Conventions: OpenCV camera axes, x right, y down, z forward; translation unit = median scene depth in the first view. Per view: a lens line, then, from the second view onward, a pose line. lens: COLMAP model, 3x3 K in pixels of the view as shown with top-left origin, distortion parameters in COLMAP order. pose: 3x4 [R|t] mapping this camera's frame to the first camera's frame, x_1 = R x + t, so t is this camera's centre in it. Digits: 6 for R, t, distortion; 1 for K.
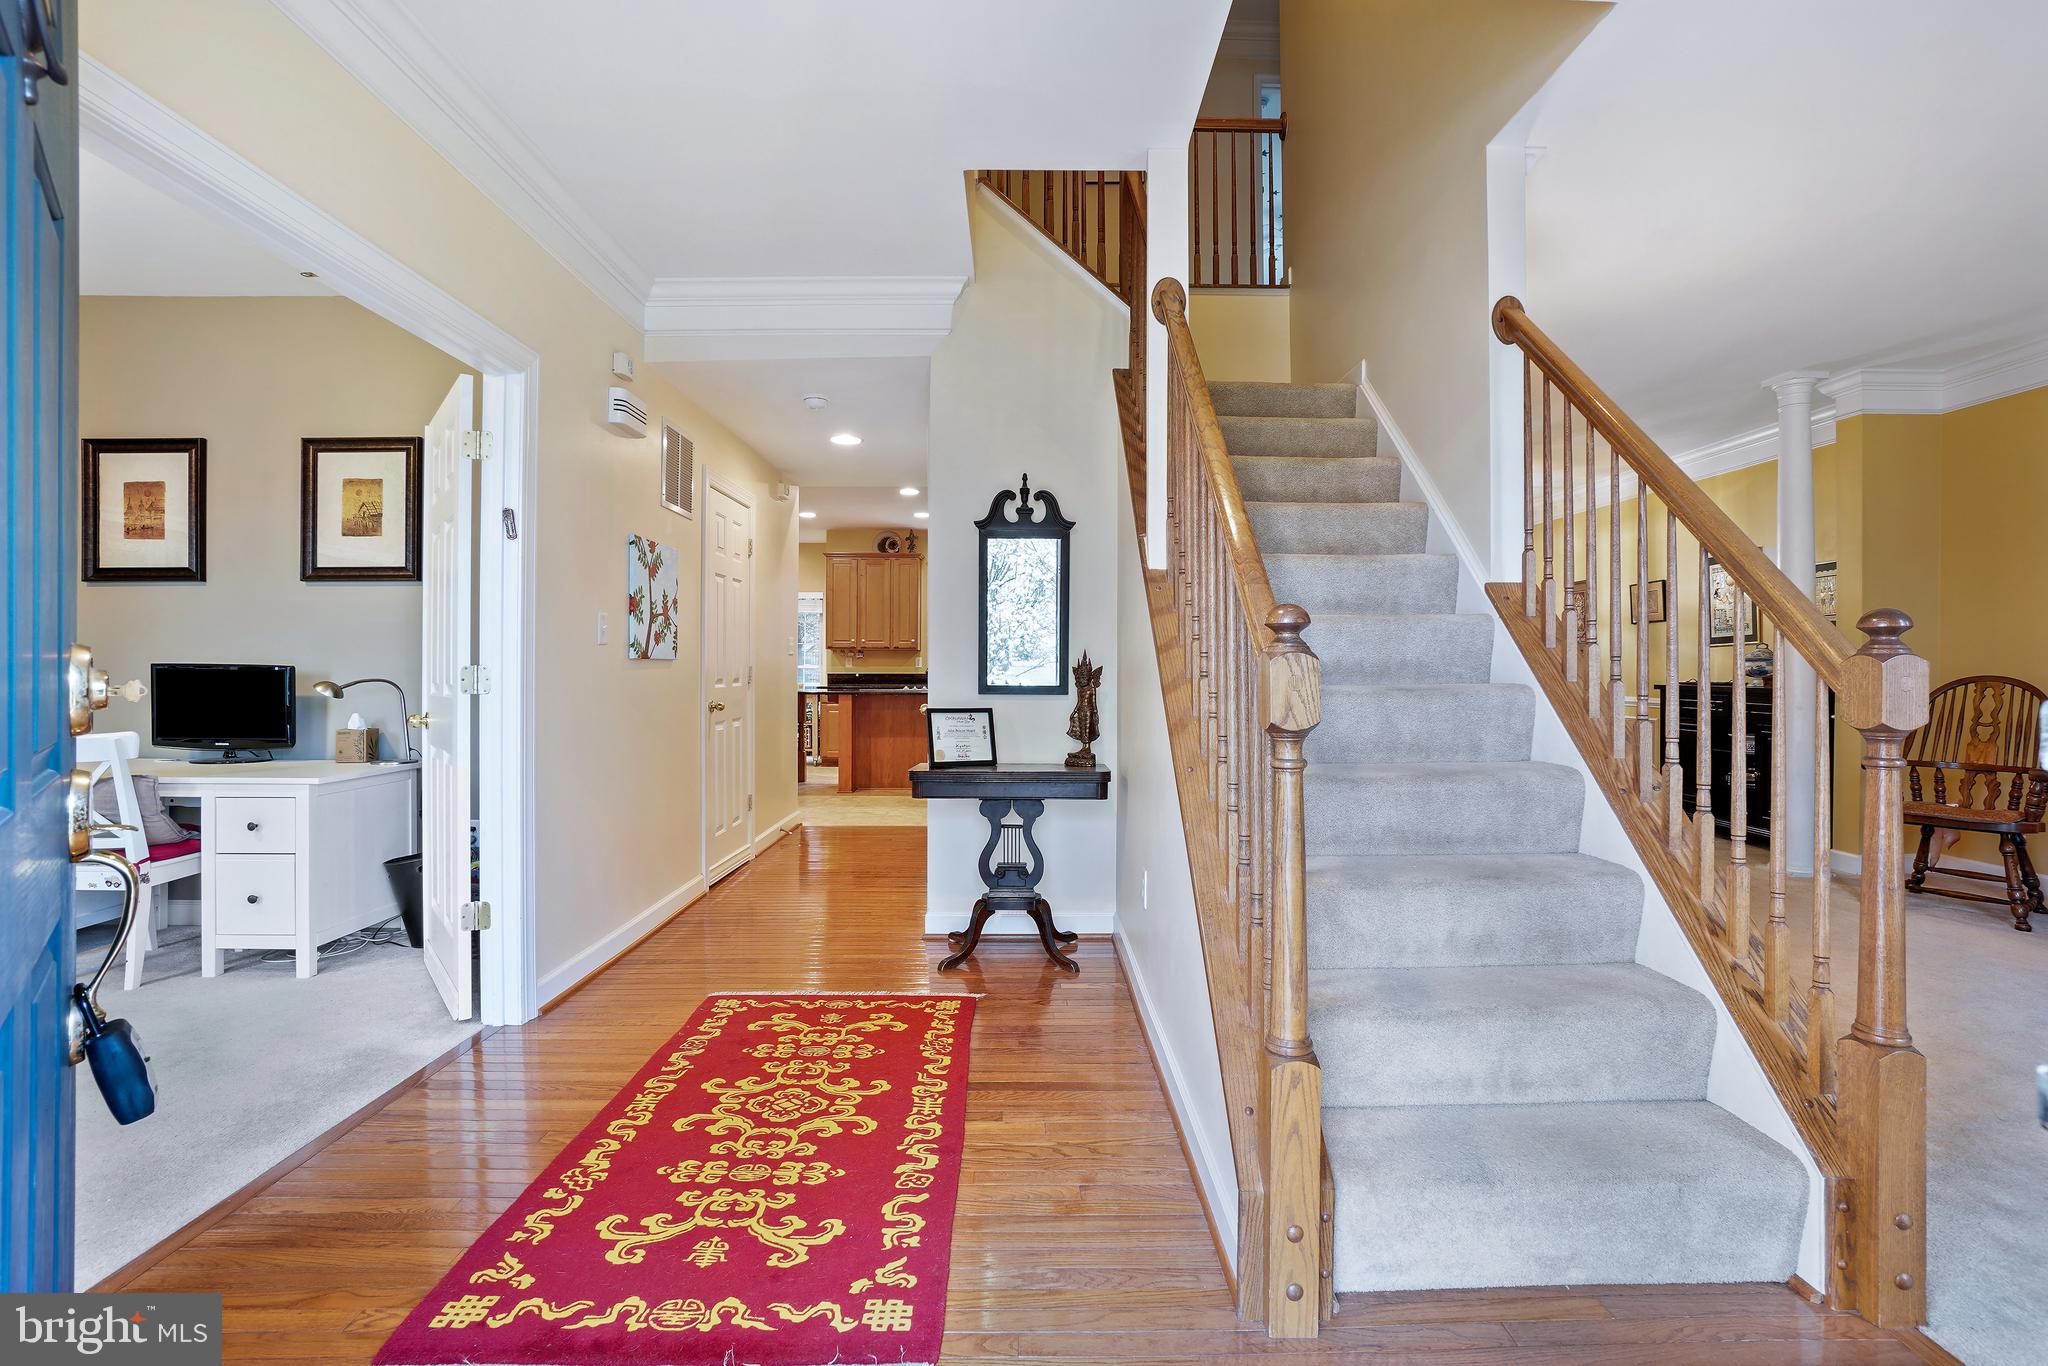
lens RADIAL K [[925.5, 0, 1022.9], [0, 925.5, 664.6], [0, 0, 1]] dist [-0.038199, -0.000240]
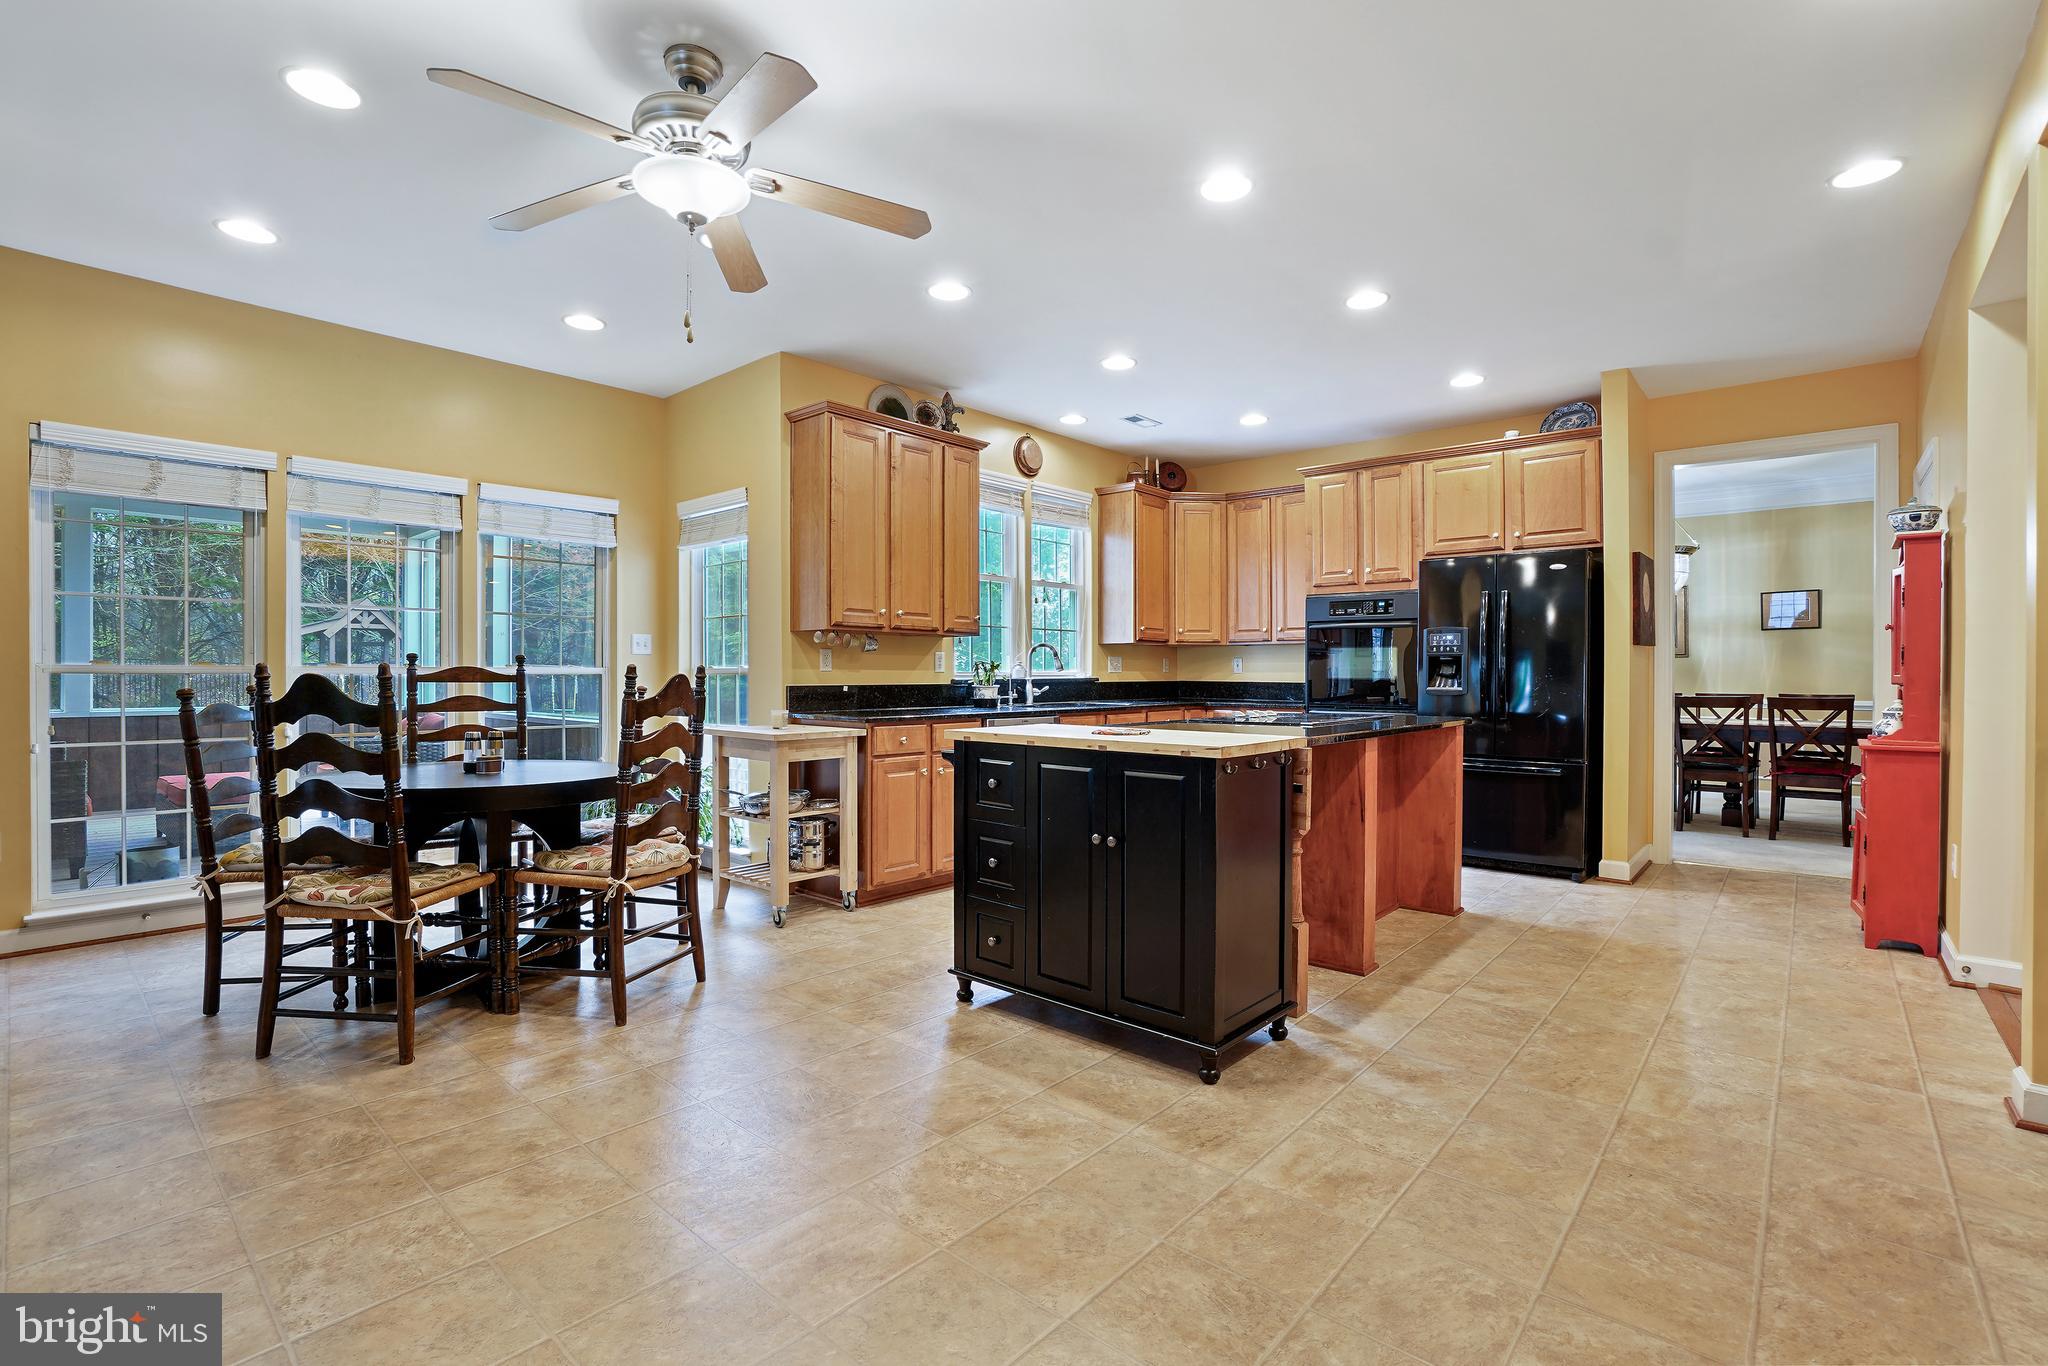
lens RADIAL K [[928.6, 0, 1033.3], [0, 928.6, 679.6], [0, 0, 1]] dist [-0.065124, 0.025320]
pose [[0.664743, -0.007525, 0.747034, -1.845676], [-0.000478, 0.999945, 0.010498, 0.005970], [-0.747072, -0.007335, 0.664703, 2.557305]]
